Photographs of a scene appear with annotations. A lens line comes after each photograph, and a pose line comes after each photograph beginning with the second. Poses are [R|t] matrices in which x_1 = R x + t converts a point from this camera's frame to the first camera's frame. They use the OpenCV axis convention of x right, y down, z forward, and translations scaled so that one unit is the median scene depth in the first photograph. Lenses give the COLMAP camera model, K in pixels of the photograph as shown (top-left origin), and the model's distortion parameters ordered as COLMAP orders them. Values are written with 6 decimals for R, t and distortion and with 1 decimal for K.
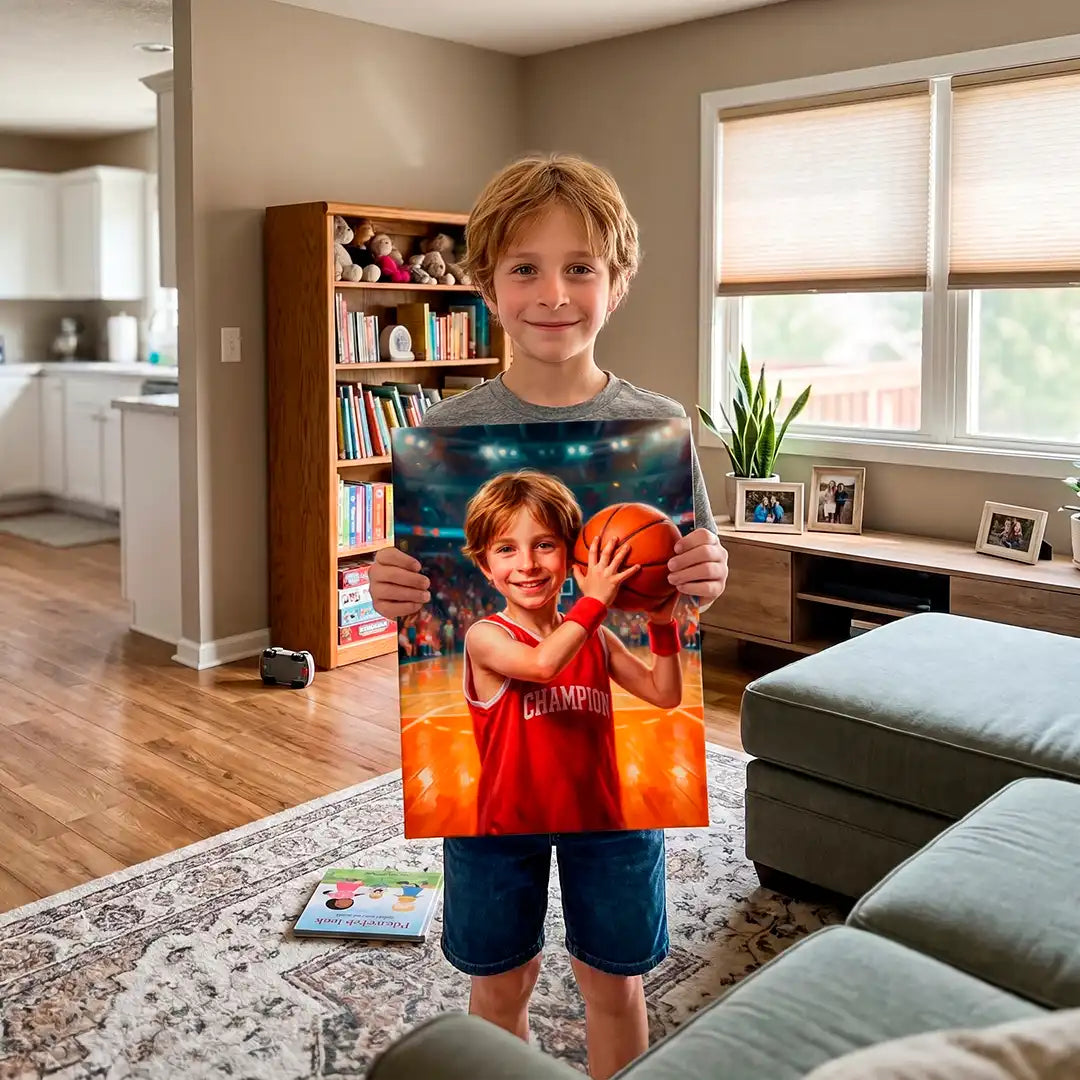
lens RADIAL K [[1252.2, 0, 539.8], [0, 1252.2, 491.3], [0, 0, 1]] dist [-0.268630, 0.605785]
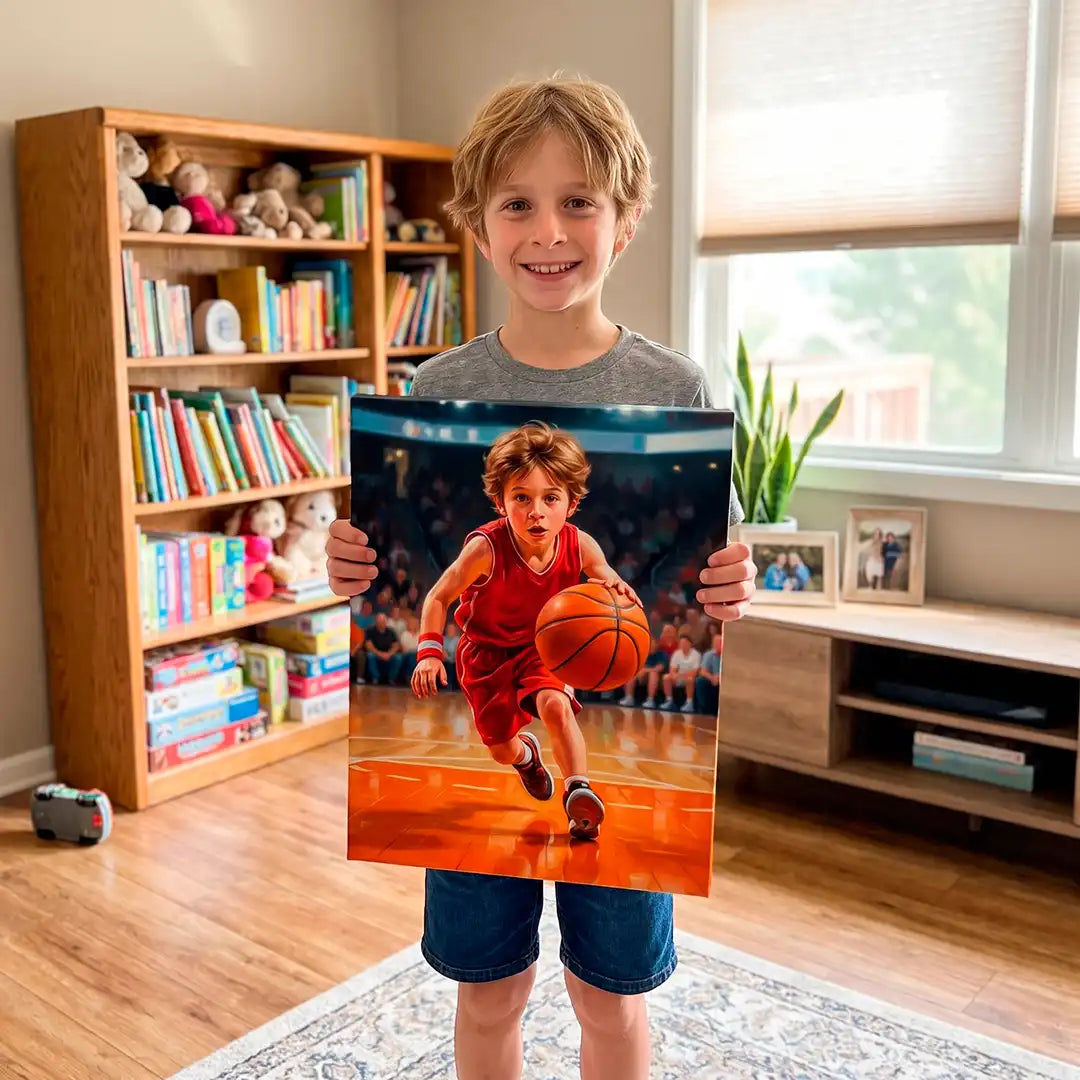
lens RADIAL K [[1252.2, 0, 539.8], [0, 1252.2, 491.3], [0, 0, 1]] dist [-0.268630, 0.605785]
pose [[0.988298, -0.031936, 0.149157, -0.045125], [0.023714, 0.998116, 0.056582, -0.064240], [-0.150683, -0.052383, 0.987193, 0.314355]]
